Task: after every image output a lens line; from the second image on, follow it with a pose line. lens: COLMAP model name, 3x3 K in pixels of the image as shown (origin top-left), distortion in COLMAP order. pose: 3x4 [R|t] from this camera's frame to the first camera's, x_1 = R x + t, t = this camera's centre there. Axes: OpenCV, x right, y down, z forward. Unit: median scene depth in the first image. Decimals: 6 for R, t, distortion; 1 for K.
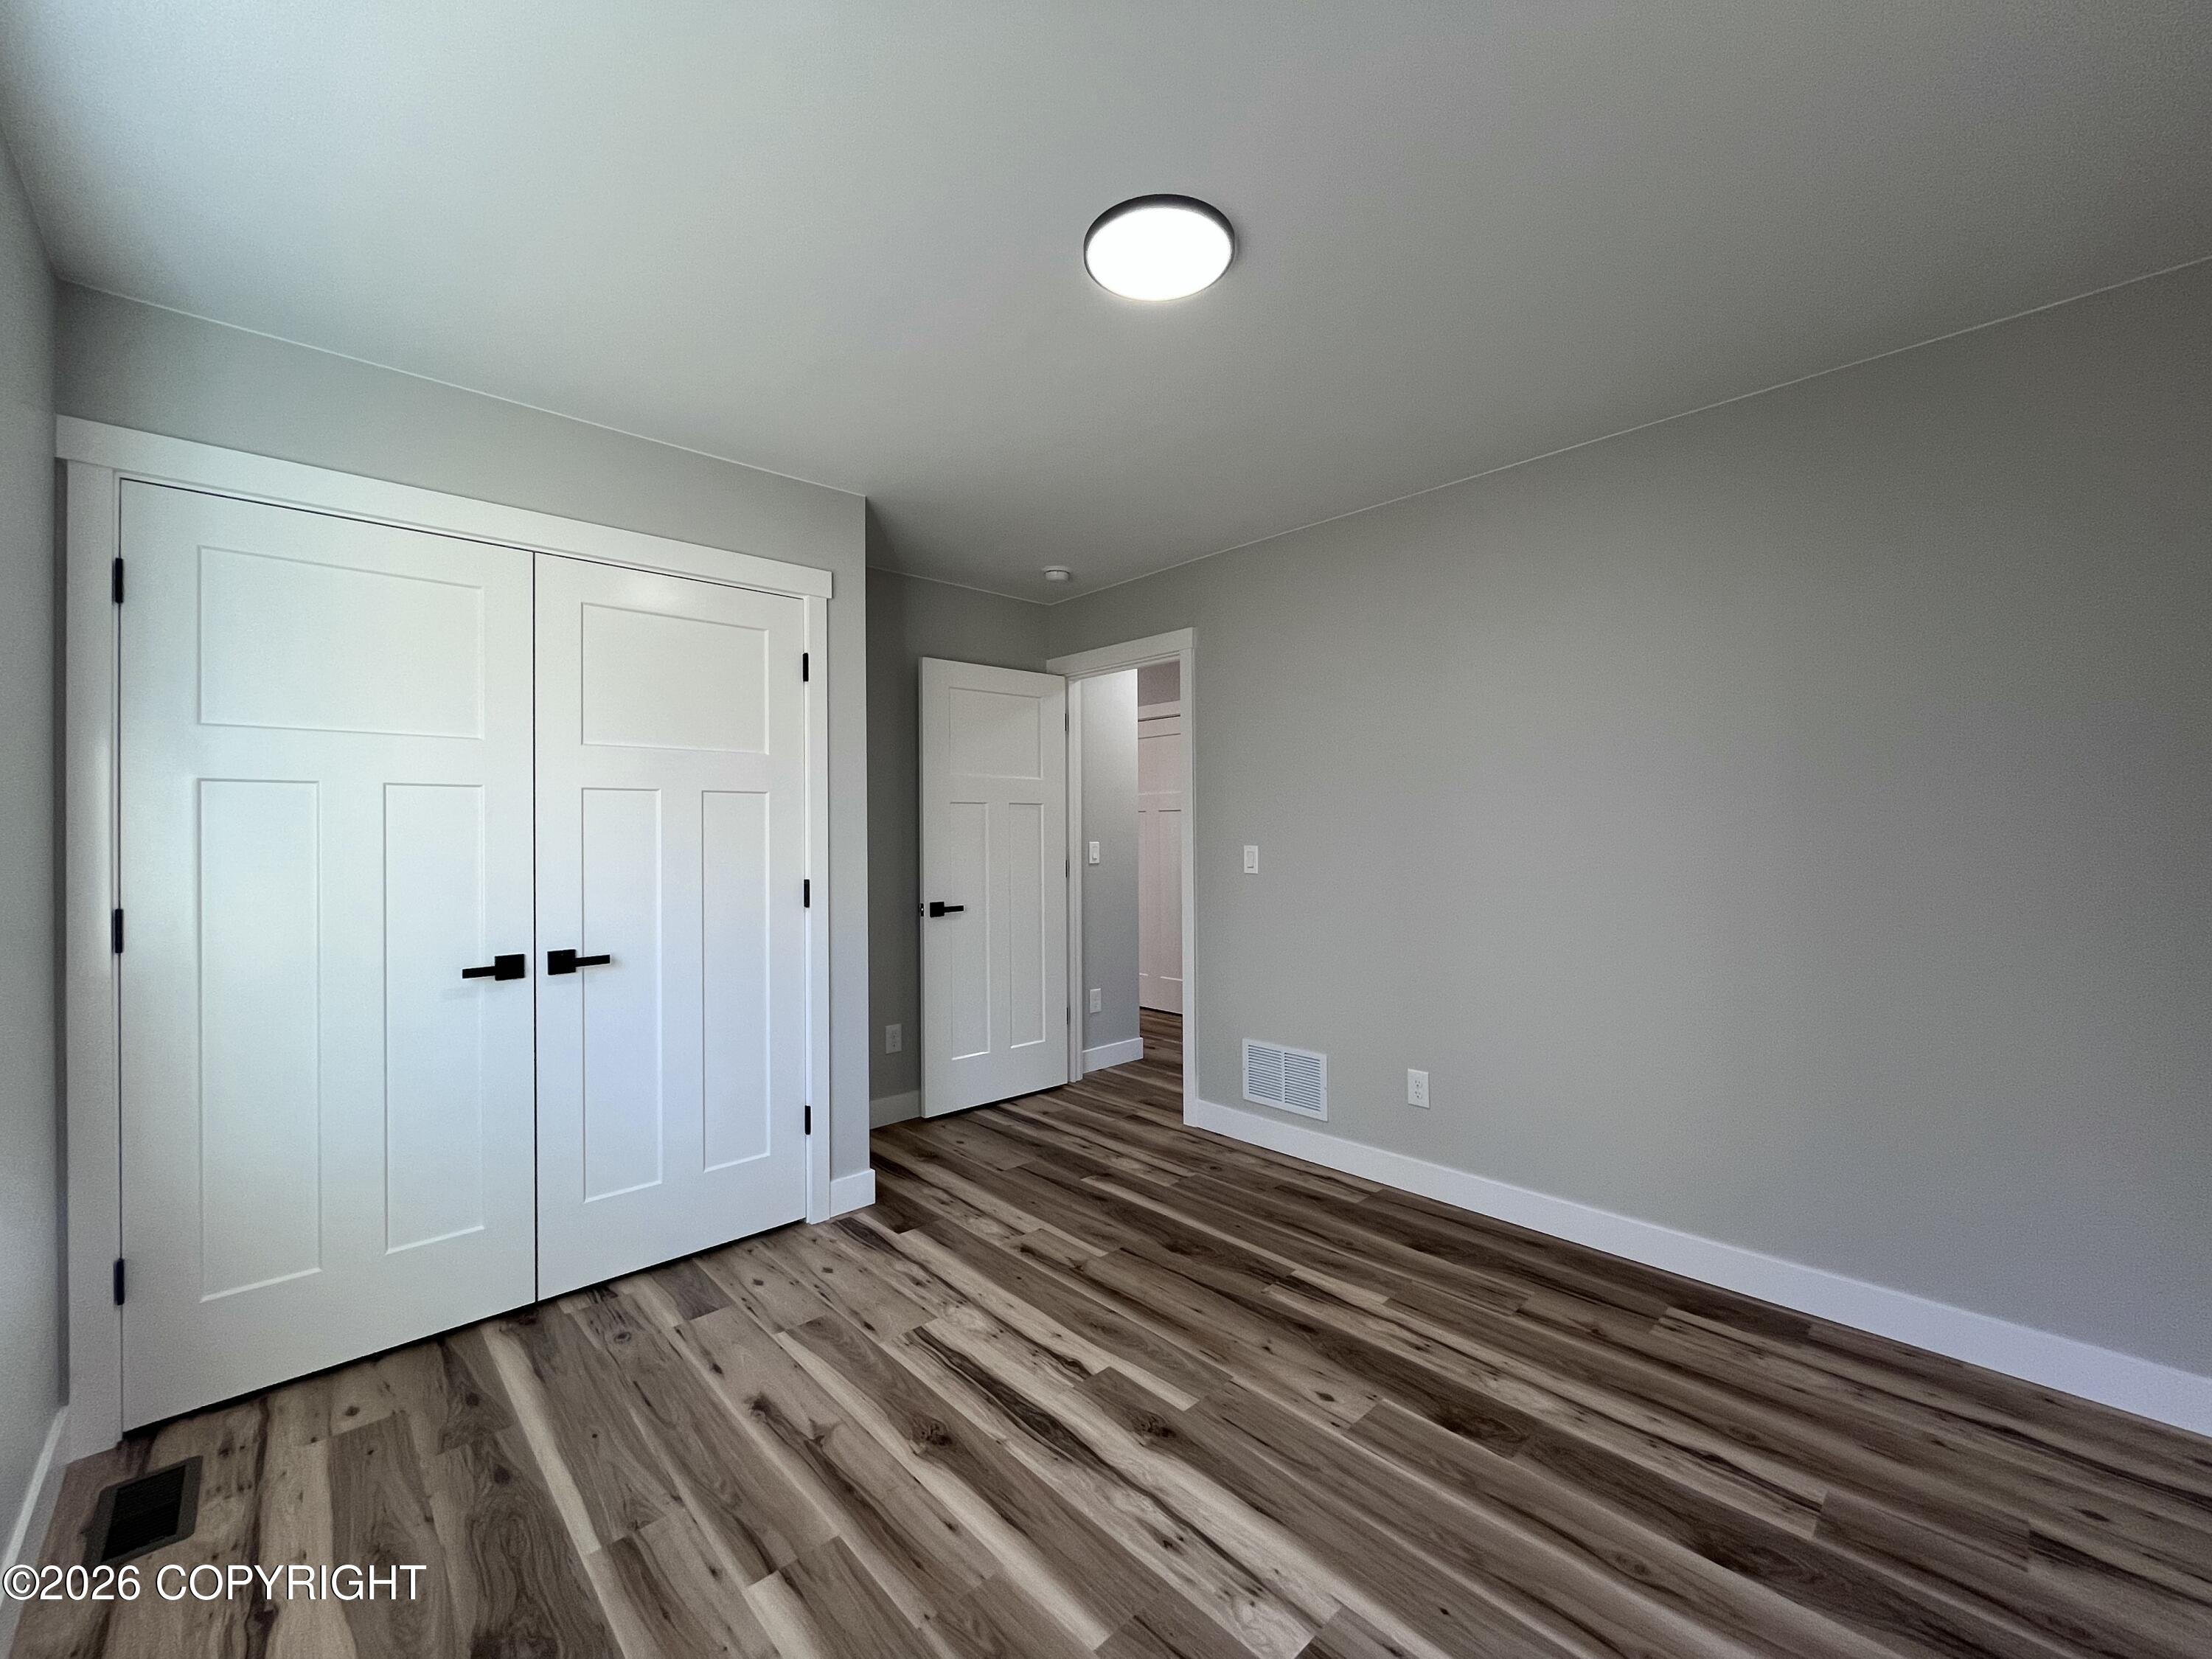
lens RADIAL K [[893.6, 0, 1111.0], [0, 893.6, 835.7], [0, 0, 1]] dist [-0.003048, 0.000112]
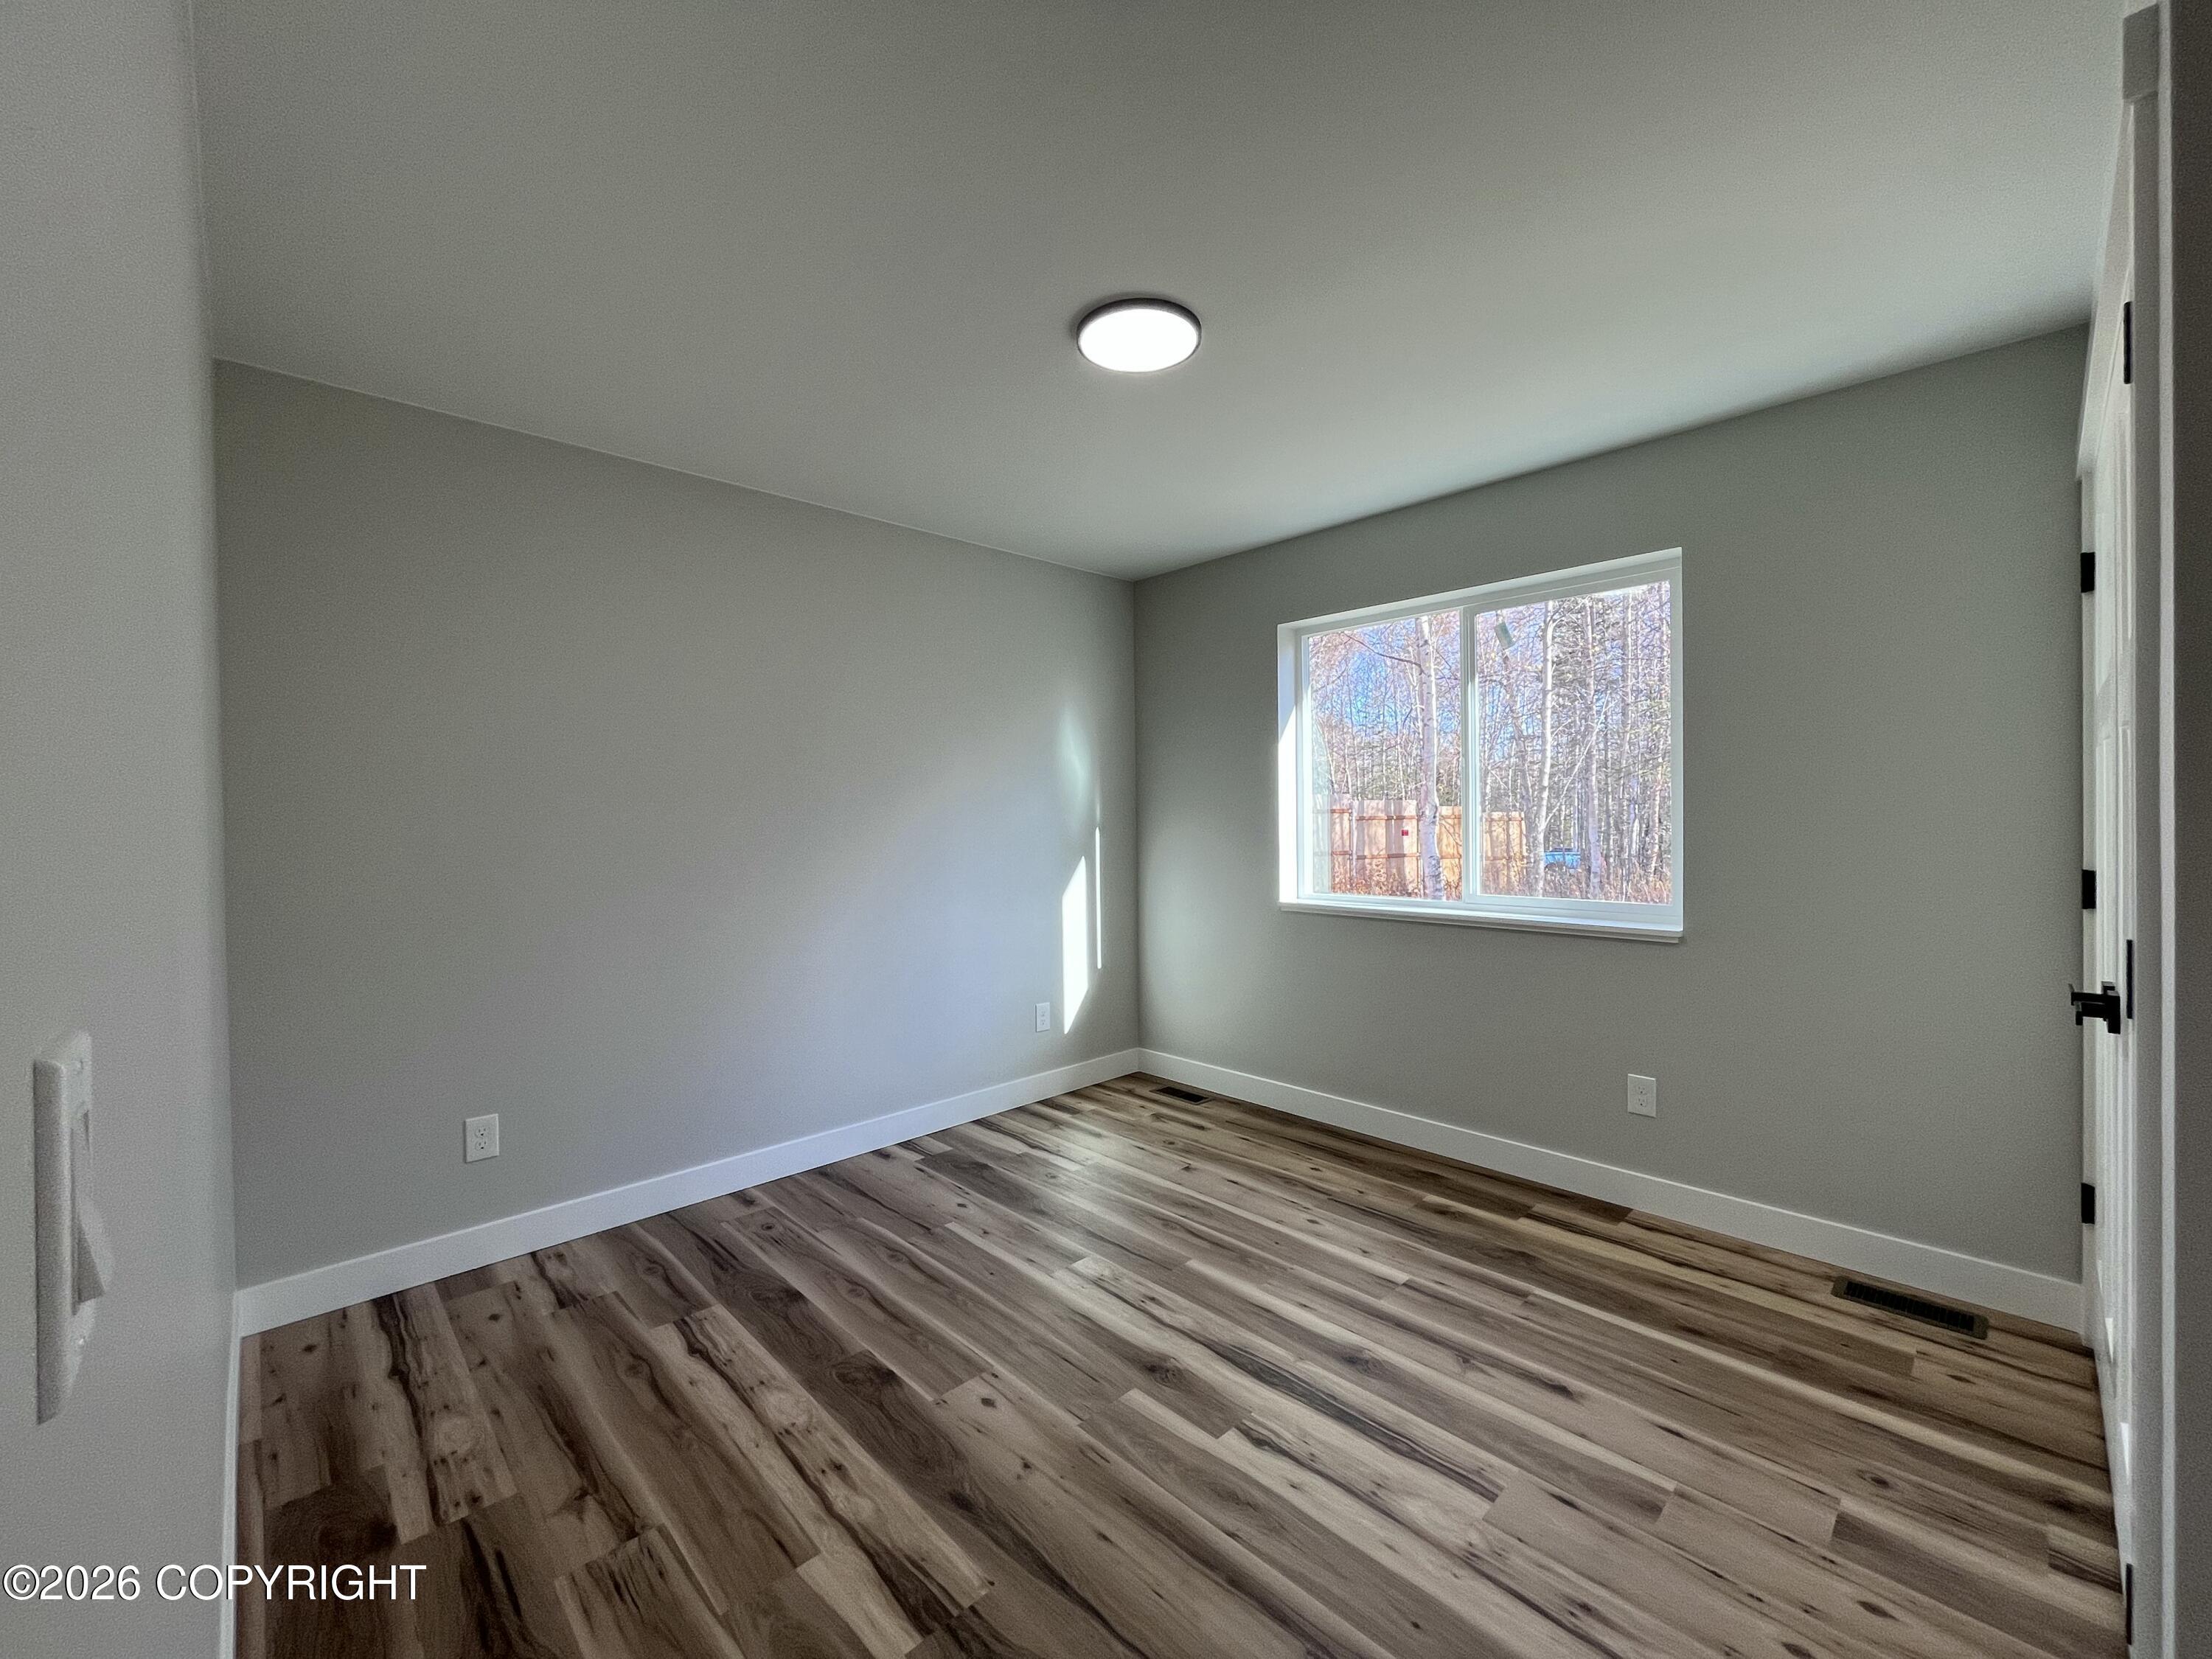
lens RADIAL K [[893.6, 0, 1101.3], [0, 893.6, 819.5], [0, 0, 1]] dist [-0.003048, 0.000112]
pose [[-0.999785, 0.020650, 0.001894, 0.103068], [0.020669, 0.999730, 0.010600, -0.016119], [-0.001674, 0.010636, -0.999942, 1.981434]]
